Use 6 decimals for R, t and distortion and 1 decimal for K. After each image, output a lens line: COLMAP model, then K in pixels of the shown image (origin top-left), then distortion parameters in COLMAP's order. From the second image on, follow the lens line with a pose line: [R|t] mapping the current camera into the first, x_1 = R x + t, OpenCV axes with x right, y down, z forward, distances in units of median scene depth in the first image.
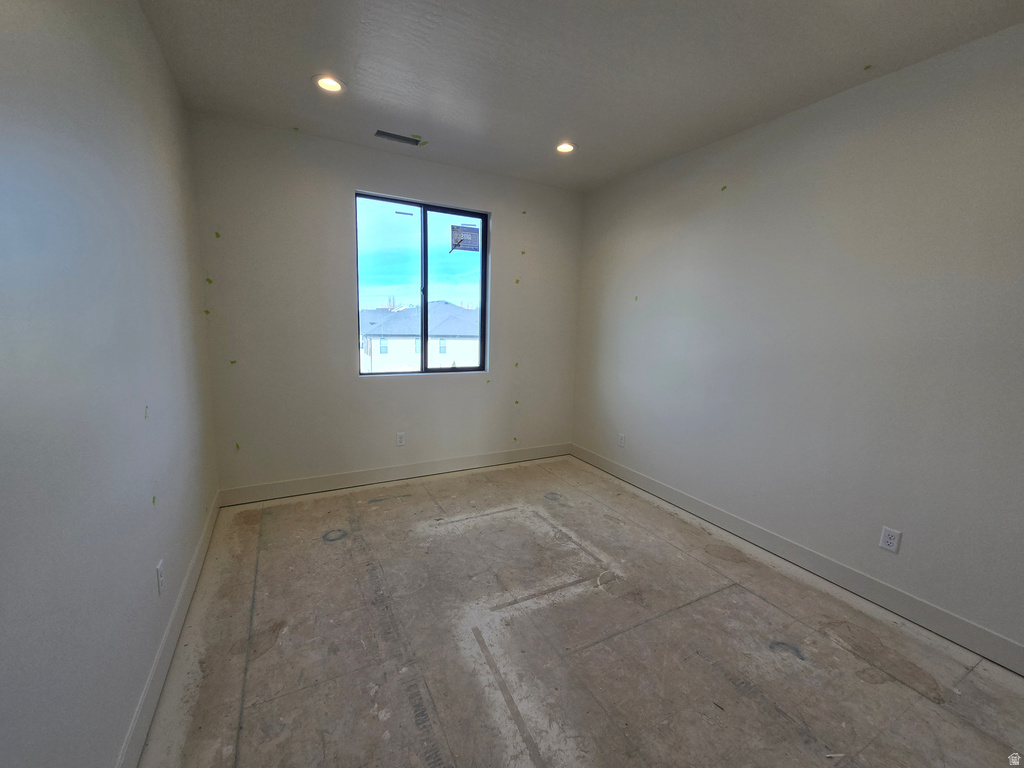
lens RADIAL K [[419.1, 0, 503.2], [0, 419.1, 382.0], [0, 0, 1]] dist [-0.002807, 0.001431]
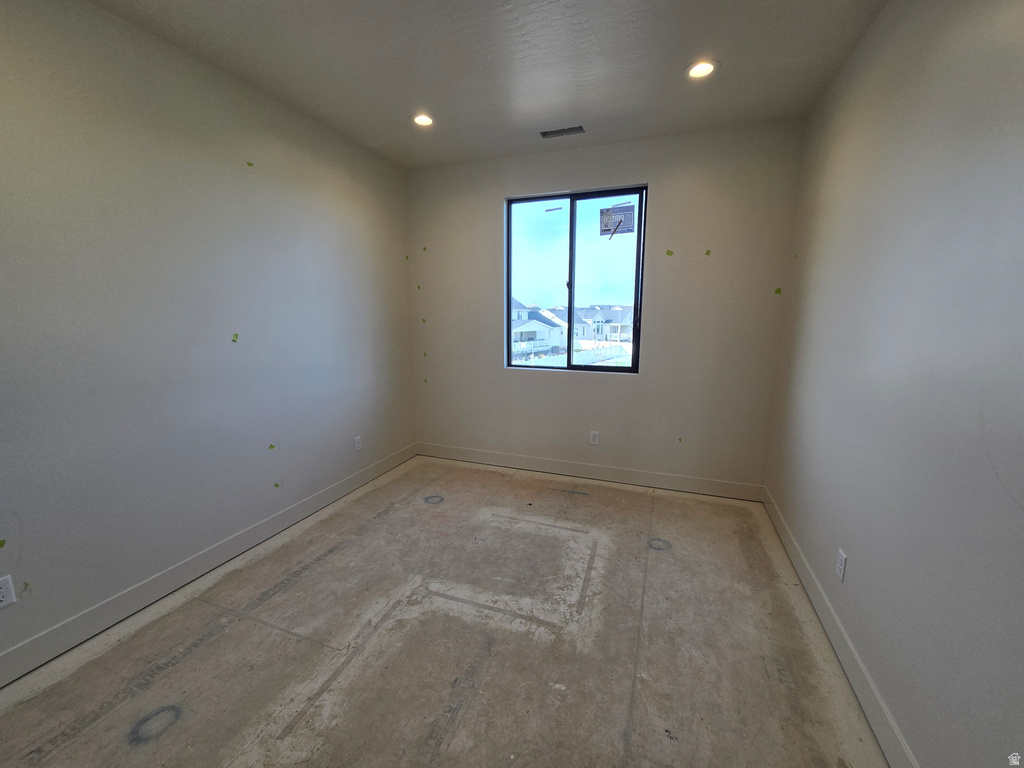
lens RADIAL K [[419.1, 0, 515.3], [0, 419.1, 386.8], [0, 0, 1]] dist [-0.002807, 0.001431]
pose [[0.652718, 0.097900, -0.751249, 0.468629], [-0.088206, 0.994692, 0.052987, -0.022008], [0.752449, 0.031680, 0.657889, 0.269233]]
